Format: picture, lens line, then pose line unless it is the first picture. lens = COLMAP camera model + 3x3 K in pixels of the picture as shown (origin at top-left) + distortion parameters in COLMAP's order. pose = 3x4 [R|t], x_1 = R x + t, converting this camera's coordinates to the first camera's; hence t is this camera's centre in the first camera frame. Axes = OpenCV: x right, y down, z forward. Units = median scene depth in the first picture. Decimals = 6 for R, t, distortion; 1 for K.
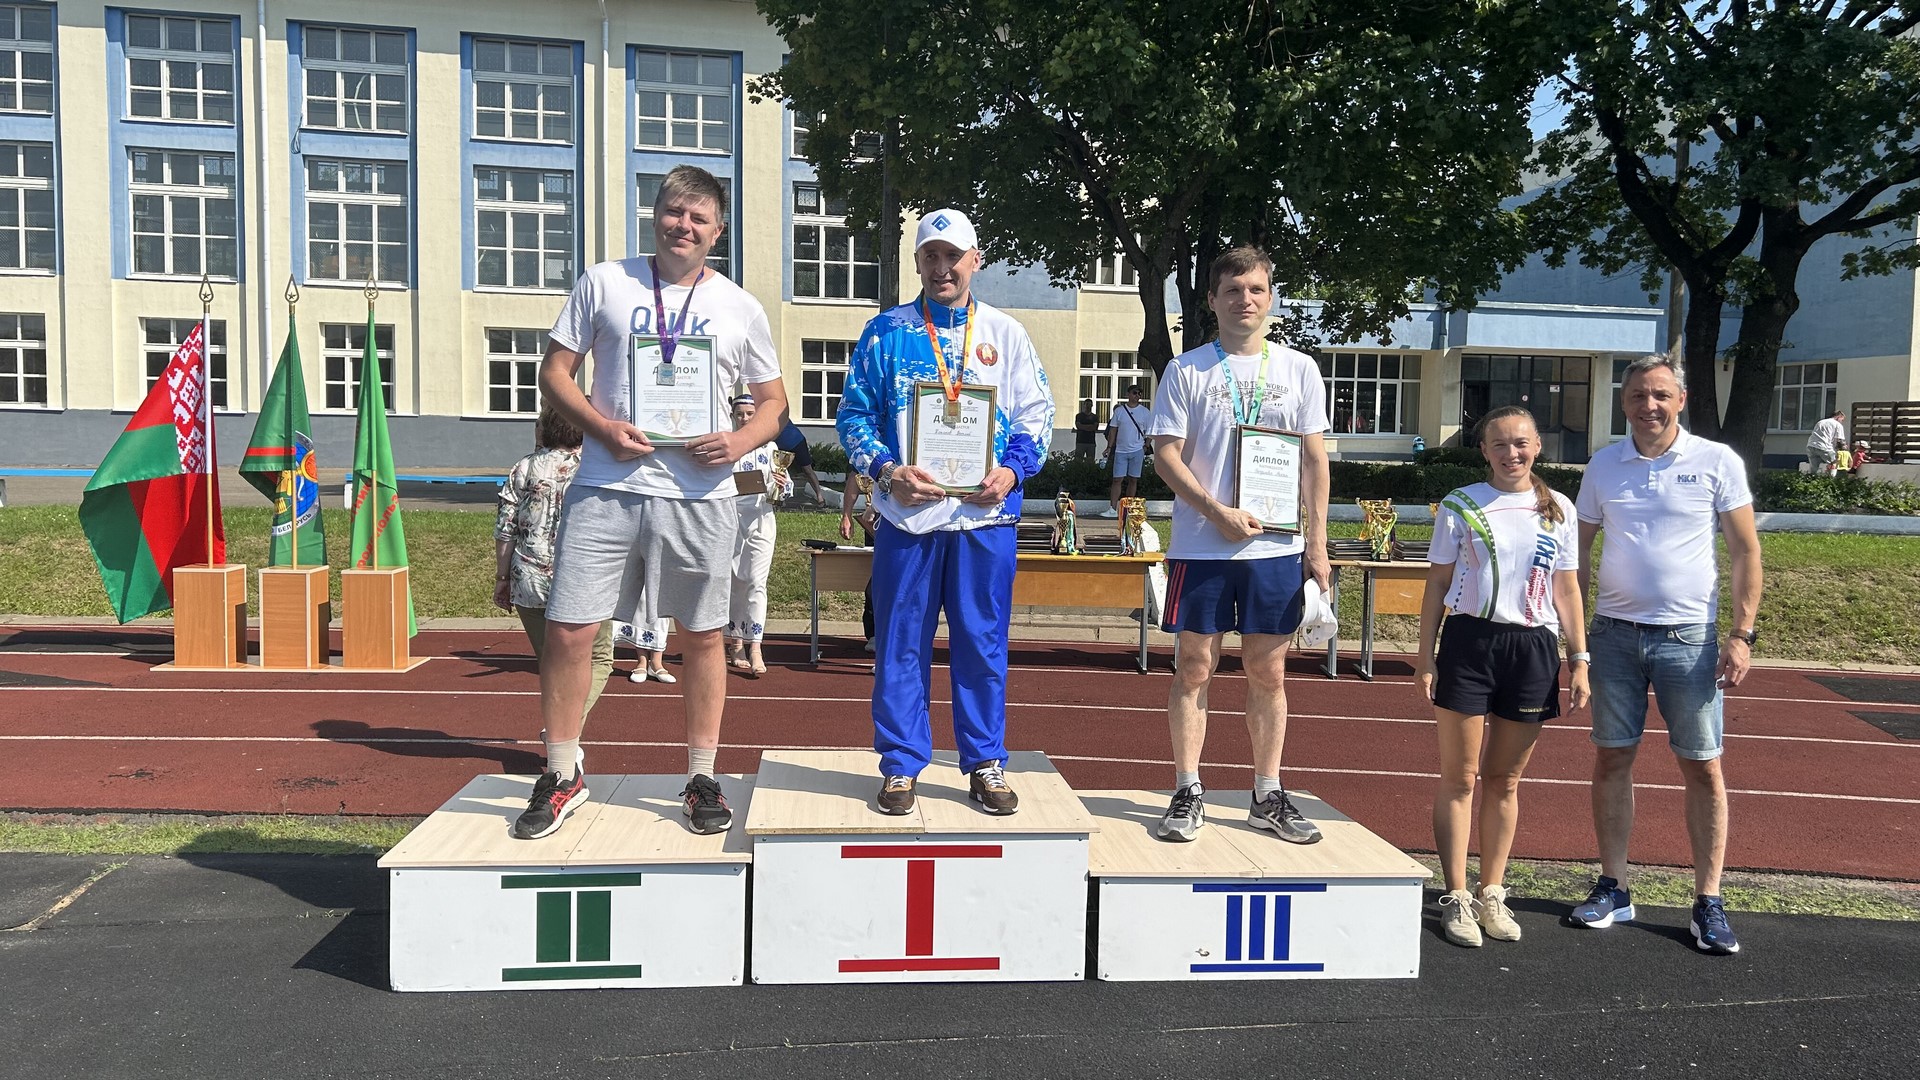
lens RADIAL K [[1539.8, 0, 935.3], [0, 1539.8, 539.8], [0, 0, 1]] dist [0.048930, -0.056137]
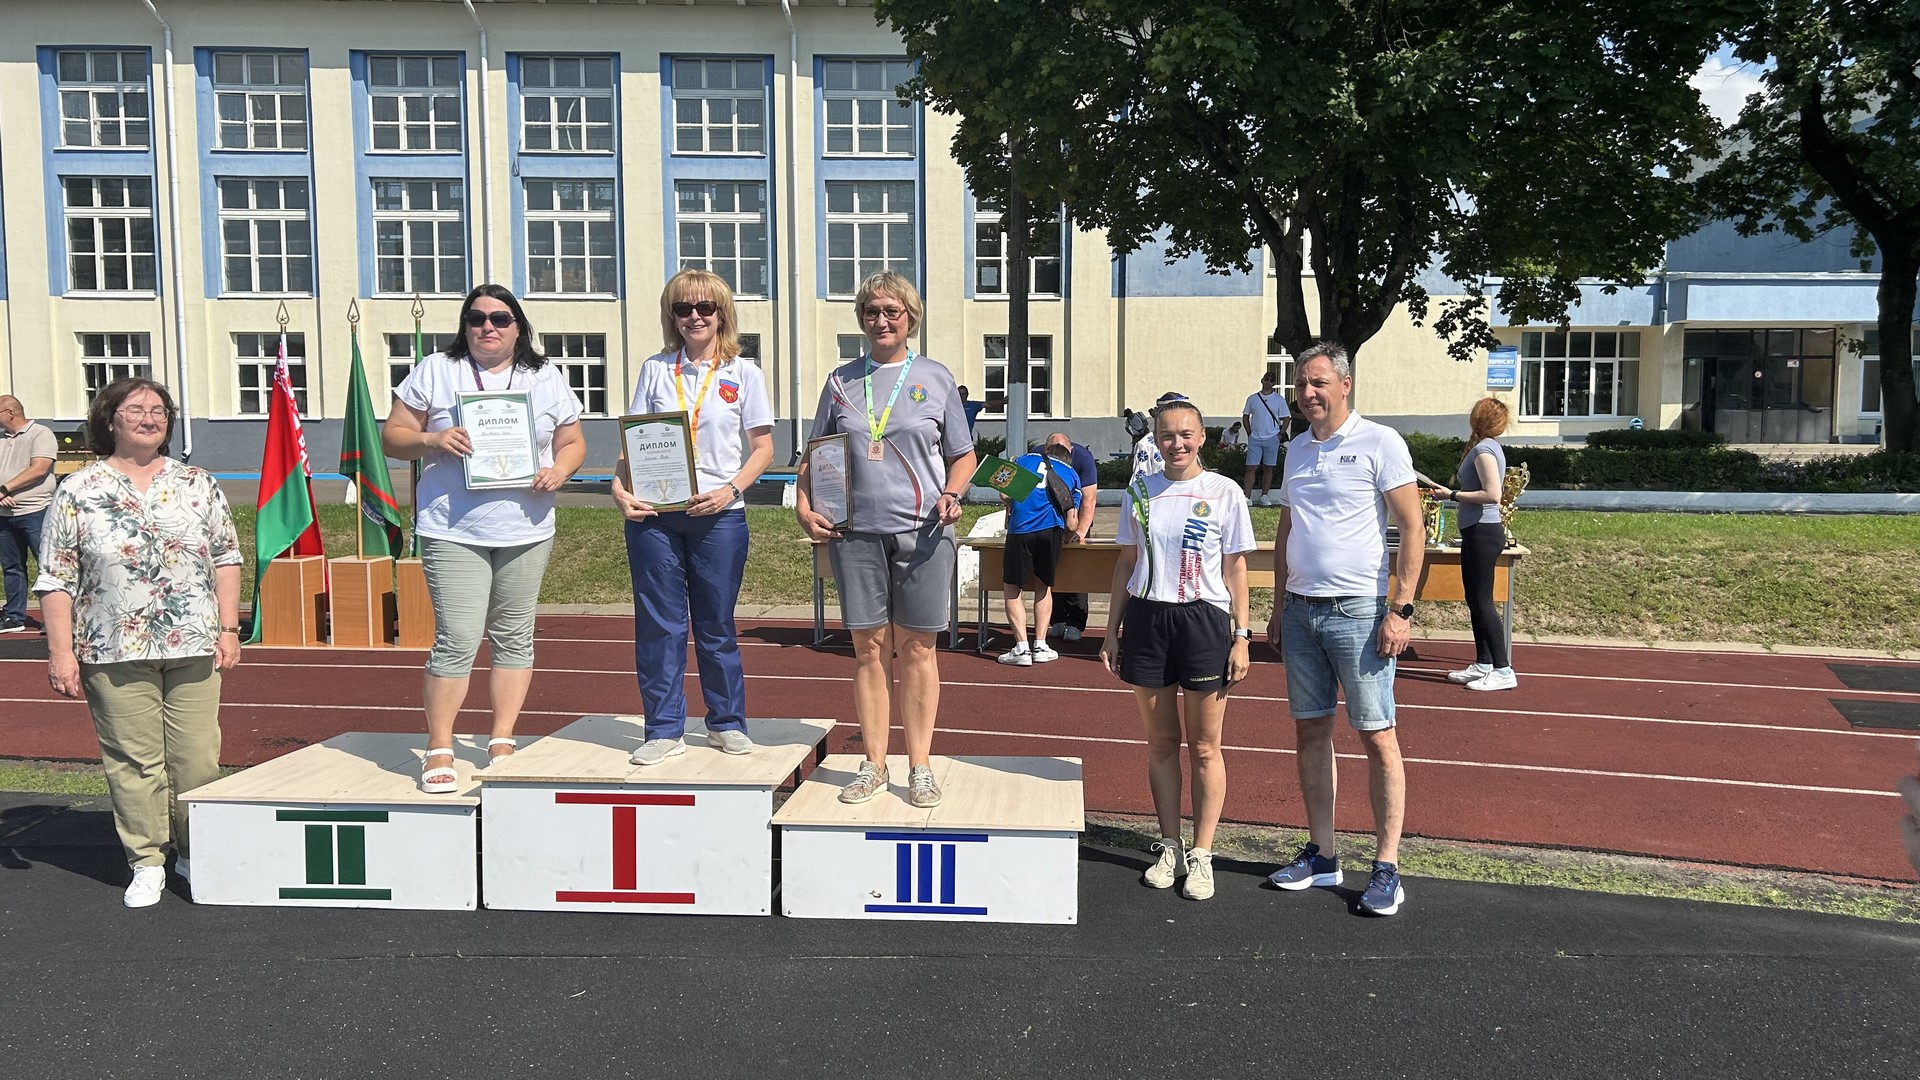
lens RADIAL K [[1555.8, 0, 960.0], [0, 1555.8, 540.0], [0, 0, 1]] dist [0.065271, -0.095361]
pose [[0.984965, -0.006804, -0.172621, 0.374692], [0.007514, 0.999966, 0.003459, 0.007319], [0.172591, -0.004704, 0.984982, -0.082853]]
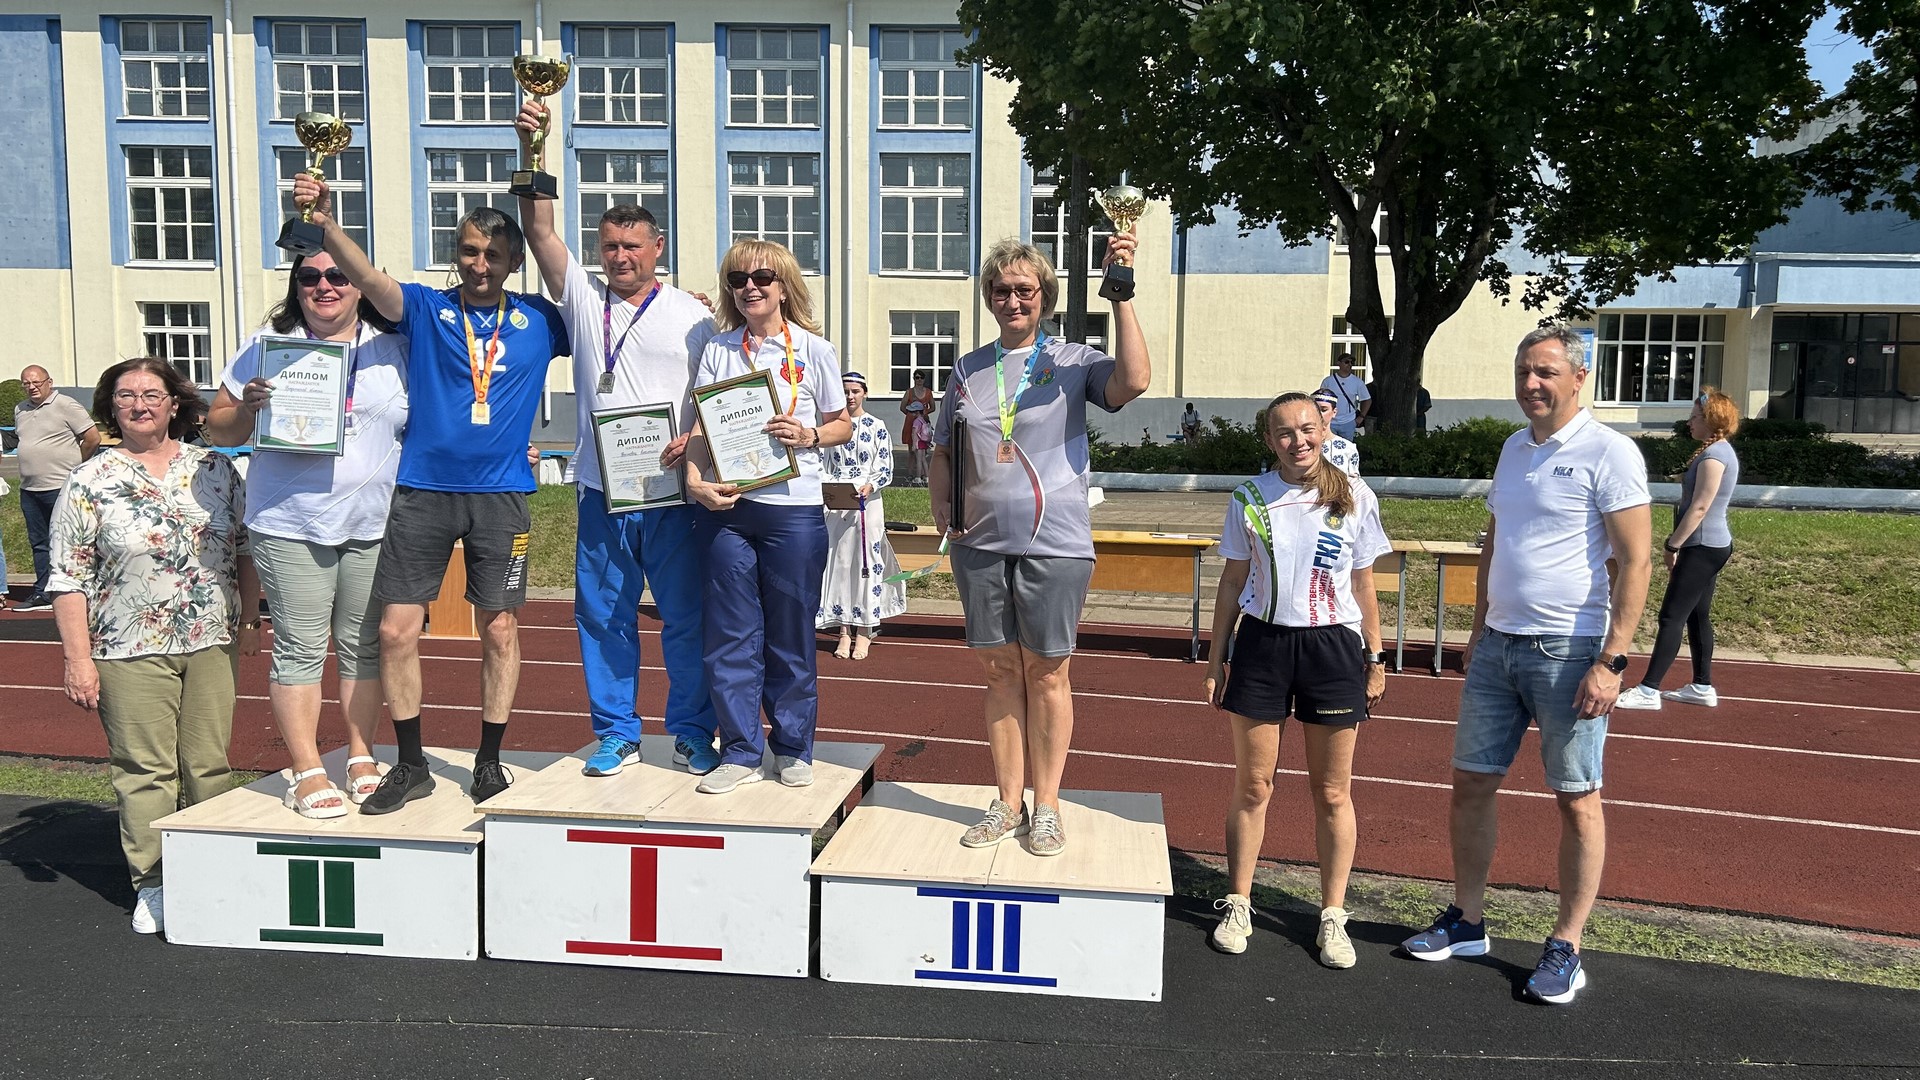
lens RADIAL K [[1539.8, 0, 935.3], [0, 1539.8, 539.8], [0, 0, 1]] dist [0.048930, -0.056137]
pose [[0.975844, 0.011433, -0.218169, 0.336742], [-0.007278, 0.999777, 0.019839, -0.012102], [0.218347, -0.017772, 0.975709, 0.056113]]
